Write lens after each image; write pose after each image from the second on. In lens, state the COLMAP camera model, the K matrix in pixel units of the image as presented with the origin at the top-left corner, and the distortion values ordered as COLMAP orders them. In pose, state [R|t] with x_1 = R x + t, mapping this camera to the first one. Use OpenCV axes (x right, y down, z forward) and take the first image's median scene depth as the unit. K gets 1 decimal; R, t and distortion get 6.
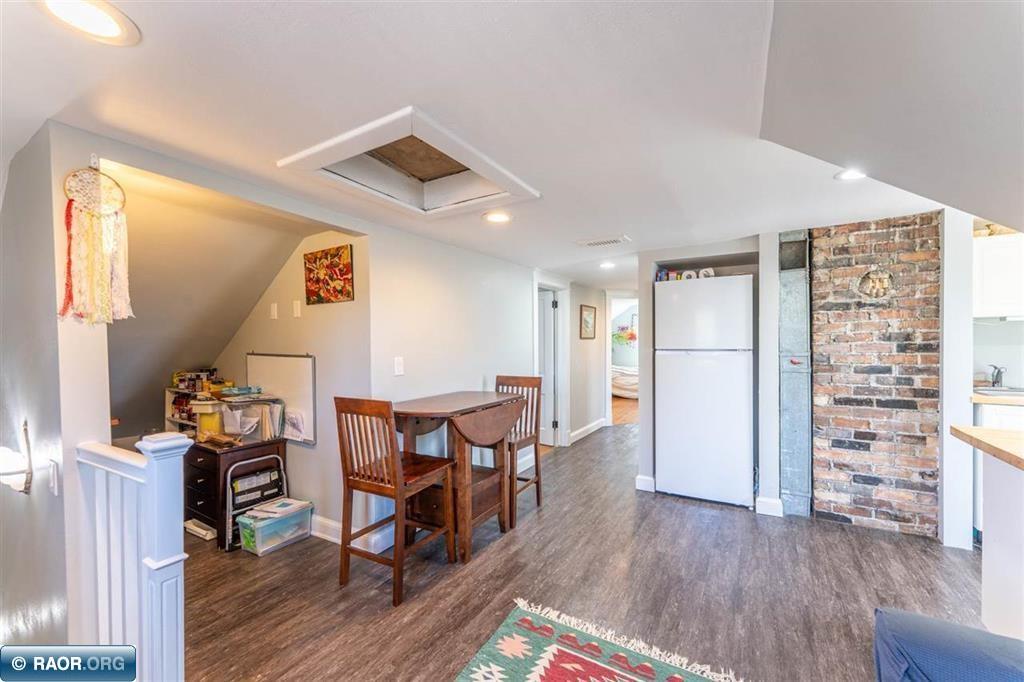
lens RADIAL K [[410.6, 0, 504.3], [0, 410.6, 343.8], [0, 0, 1]] dist [0.002575, -0.000934]
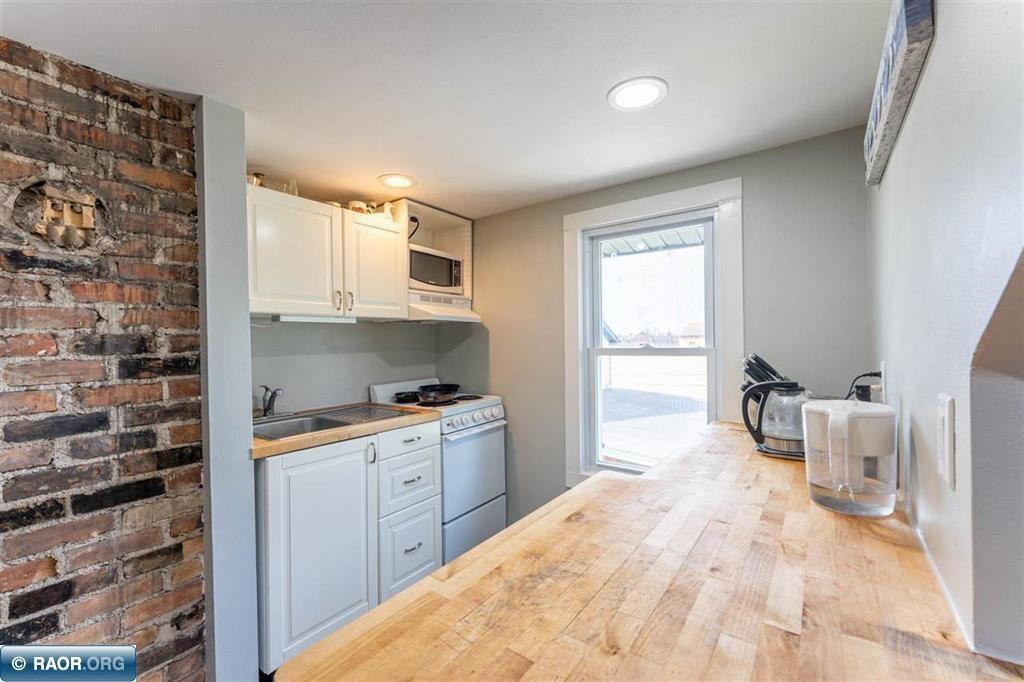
lens RADIAL K [[410.6, 0, 510.1], [0, 410.6, 344.4], [0, 0, 1]] dist [0.002575, -0.000934]
pose [[0.086797, 0.003507, 0.996220, 0.553033], [0.031116, 0.999496, -0.006230, -0.000618], [-0.995740, 0.031539, 0.086644, 0.544002]]
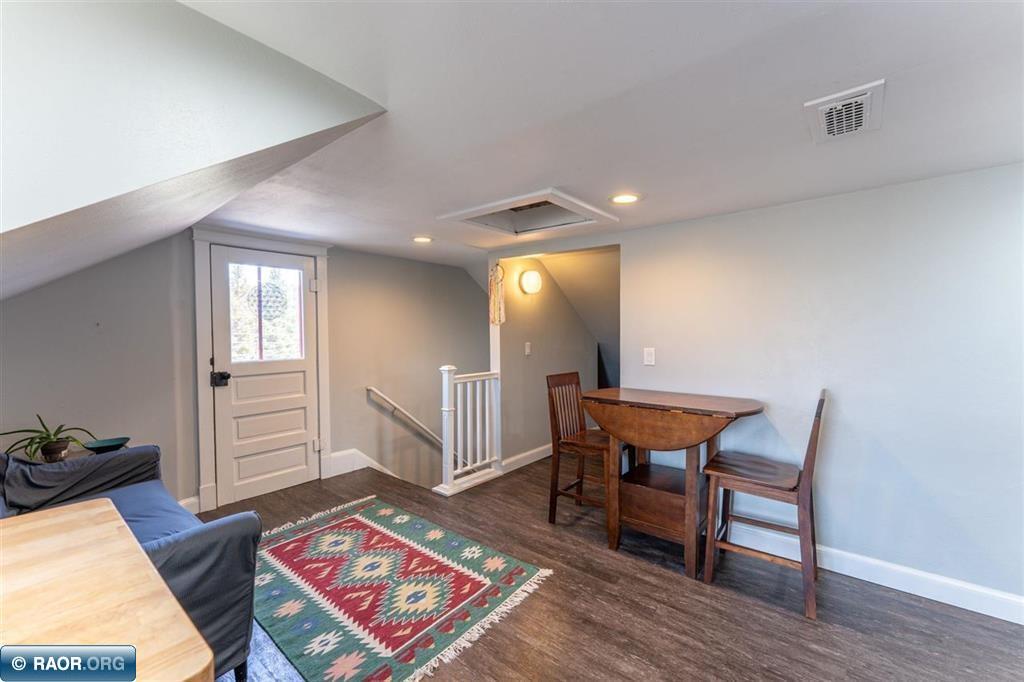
lens RADIAL K [[410.6, 0, 512.8], [0, 410.6, 343.9], [0, 0, 1]] dist [0.002575, -0.000934]
pose [[-0.117896, 0.035915, -0.992376, 0.869870], [-0.010094, 0.999251, 0.037363, -0.014597], [0.992975, 0.014422, -0.117445, 0.803586]]
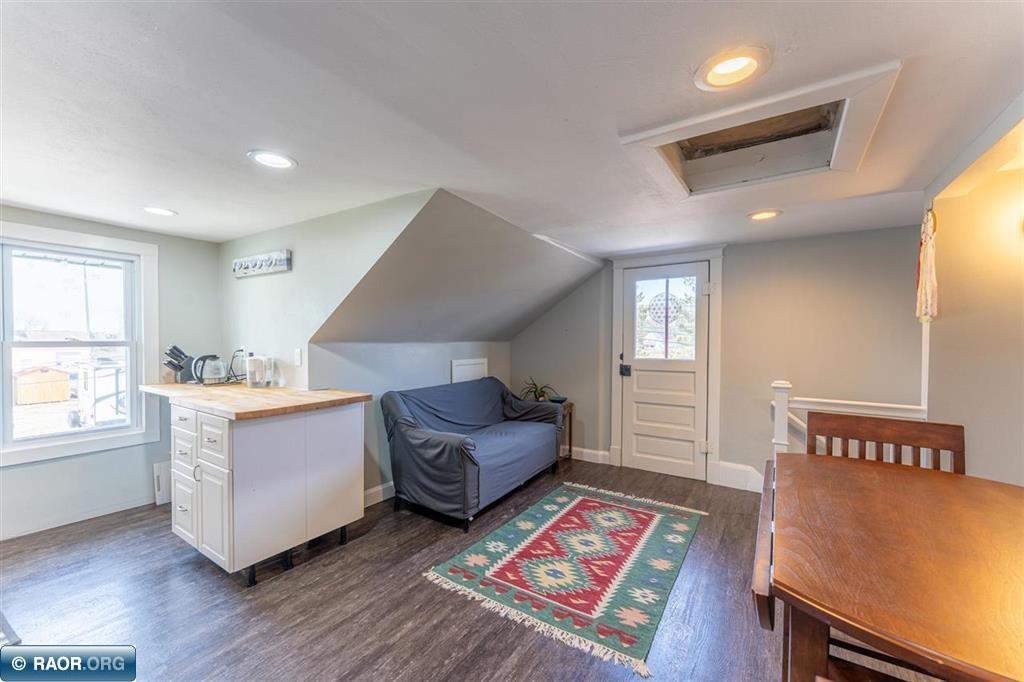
lens RADIAL K [[410.6, 0, 516.7], [0, 410.6, 338.1], [0, 0, 1]] dist [0.002575, -0.000934]
pose [[-0.999924, 0.004110, 0.011610, 0.208117], [0.004318, 0.999829, 0.017962, -0.012630], [-0.011535, 0.018010, -0.999771, 1.384304]]
